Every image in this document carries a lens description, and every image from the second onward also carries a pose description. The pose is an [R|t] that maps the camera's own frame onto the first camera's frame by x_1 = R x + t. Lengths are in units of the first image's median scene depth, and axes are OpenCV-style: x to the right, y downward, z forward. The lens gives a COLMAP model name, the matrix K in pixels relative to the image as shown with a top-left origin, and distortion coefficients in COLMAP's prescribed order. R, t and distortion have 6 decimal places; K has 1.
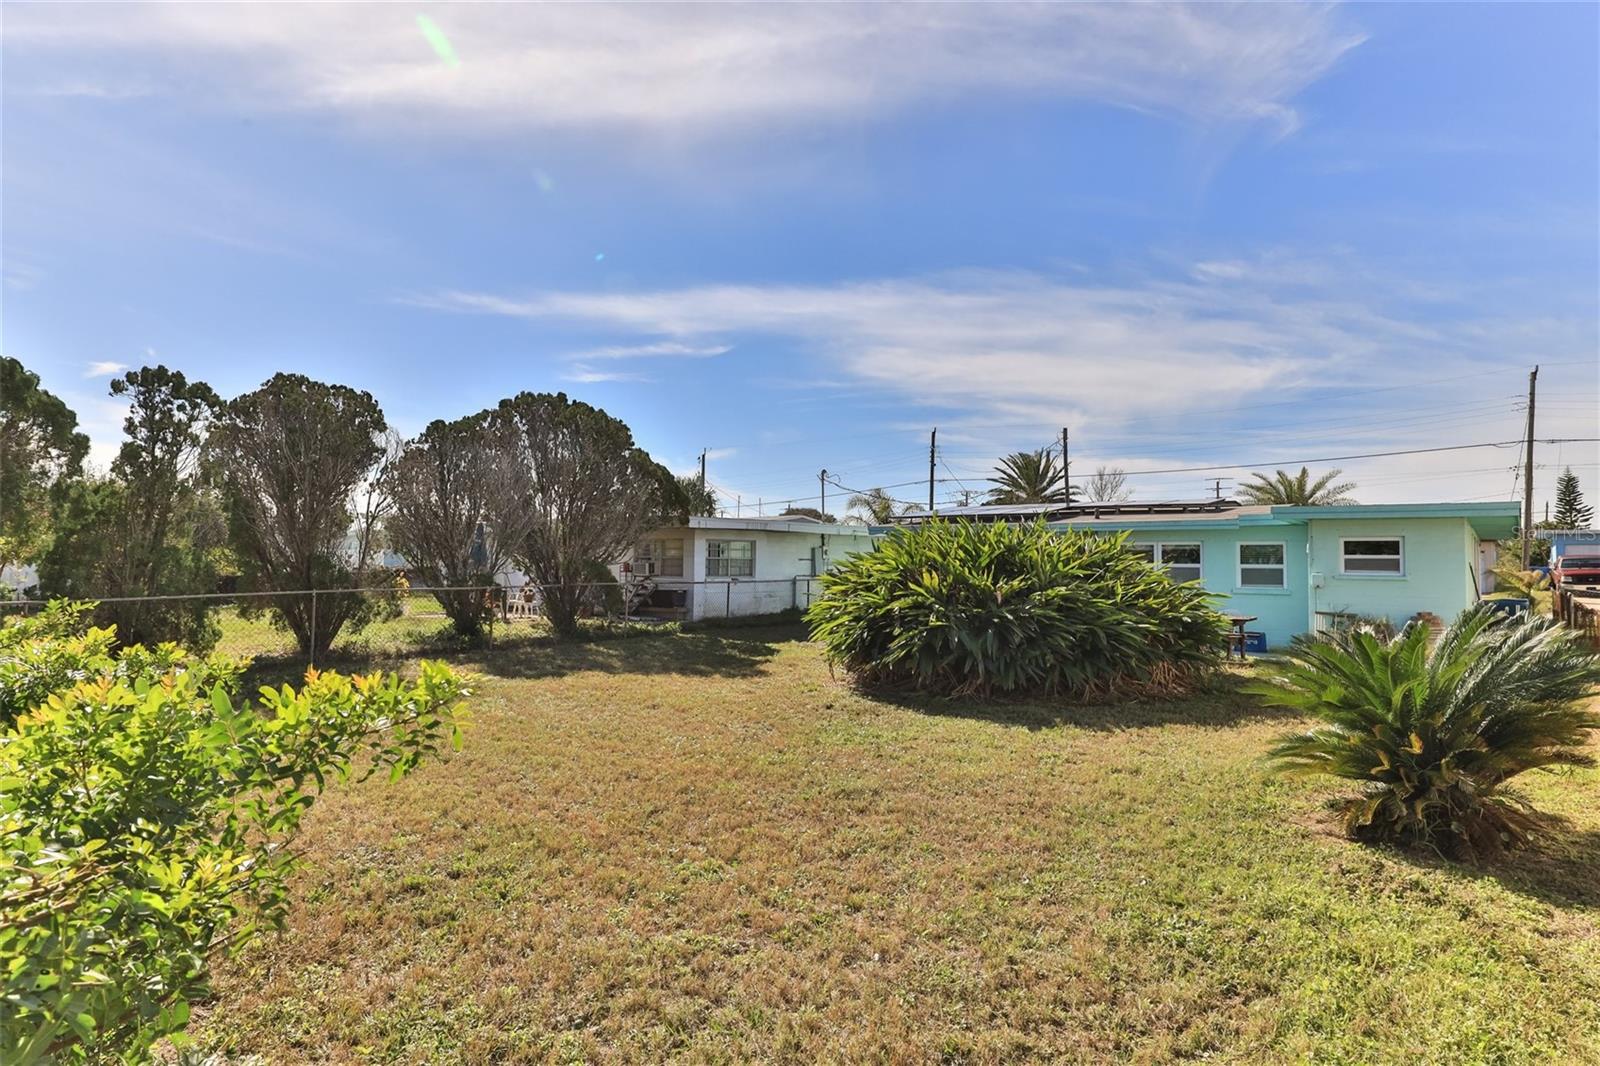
lens RADIAL K [[874.3, 0, 800.0], [0, 874.3, 533.0], [0, 0, 1]] dist [0.085741, 0.000486]
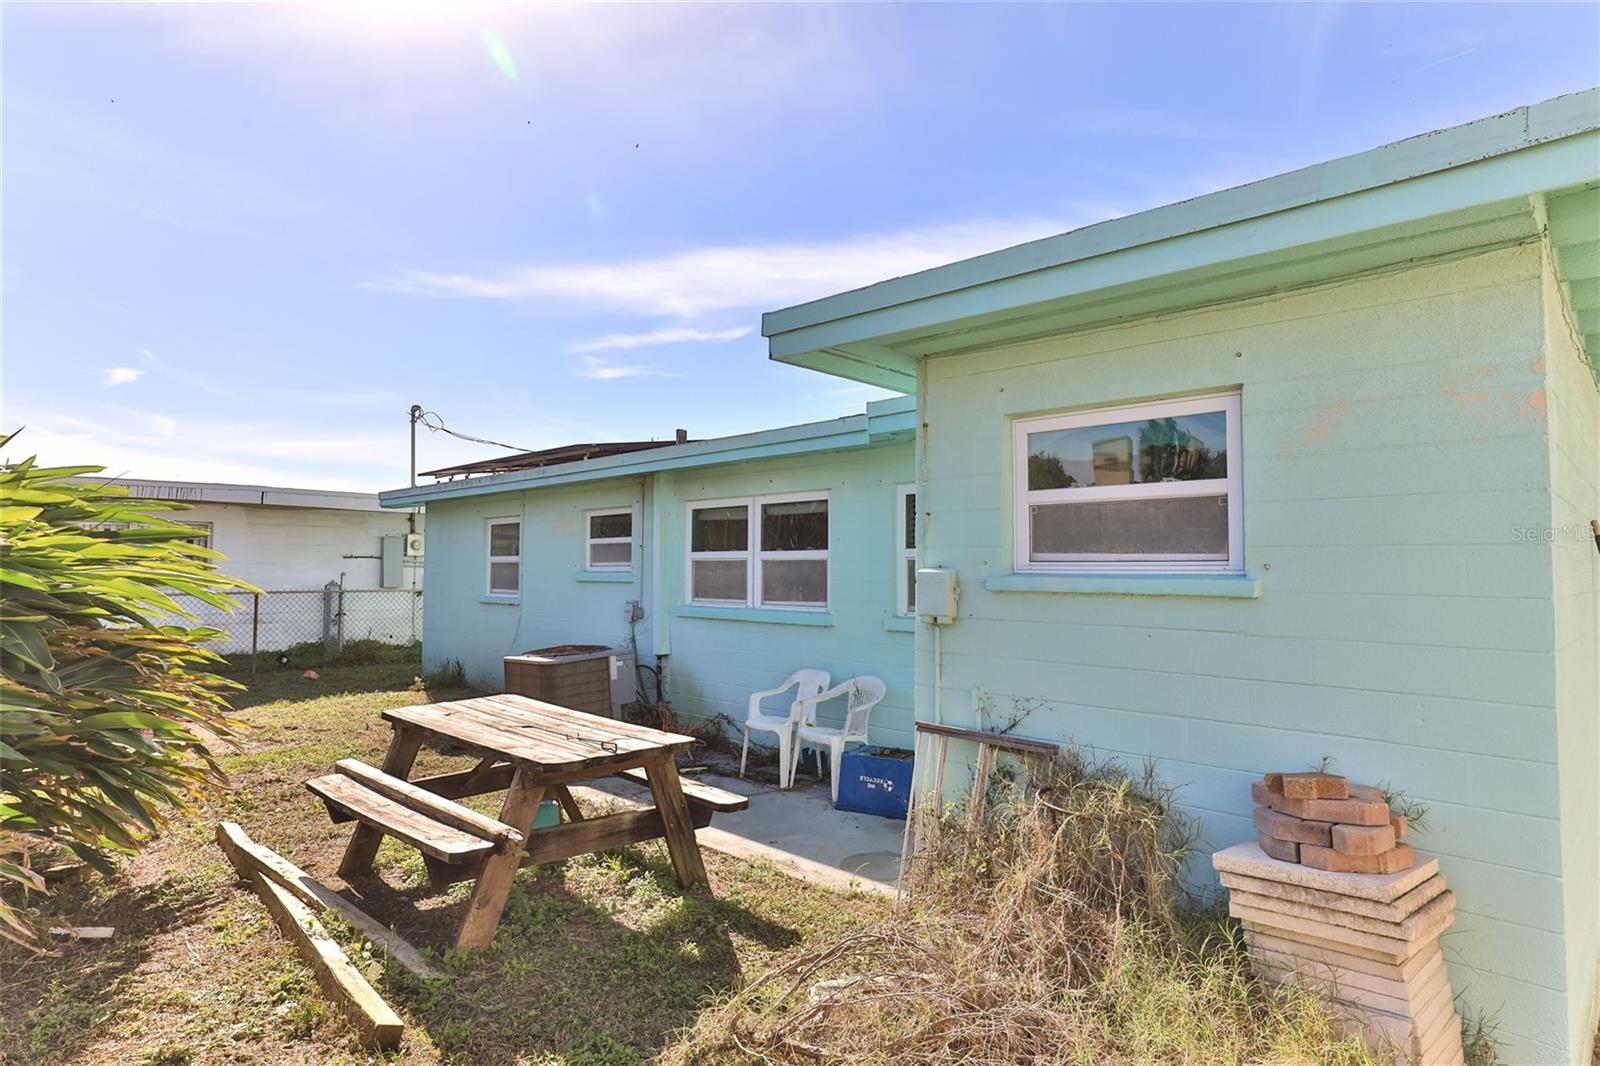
lens RADIAL K [[874.3, 0, 800.0], [0, 874.3, 533.0], [0, 0, 1]] dist [0.085741, 0.000486]
pose [[0.974104, 0.005142, -0.226044, 0.175403], [-0.013156, 0.999336, -0.033964, 0.013147], [0.225719, 0.036058, 0.973525, 0.221257]]
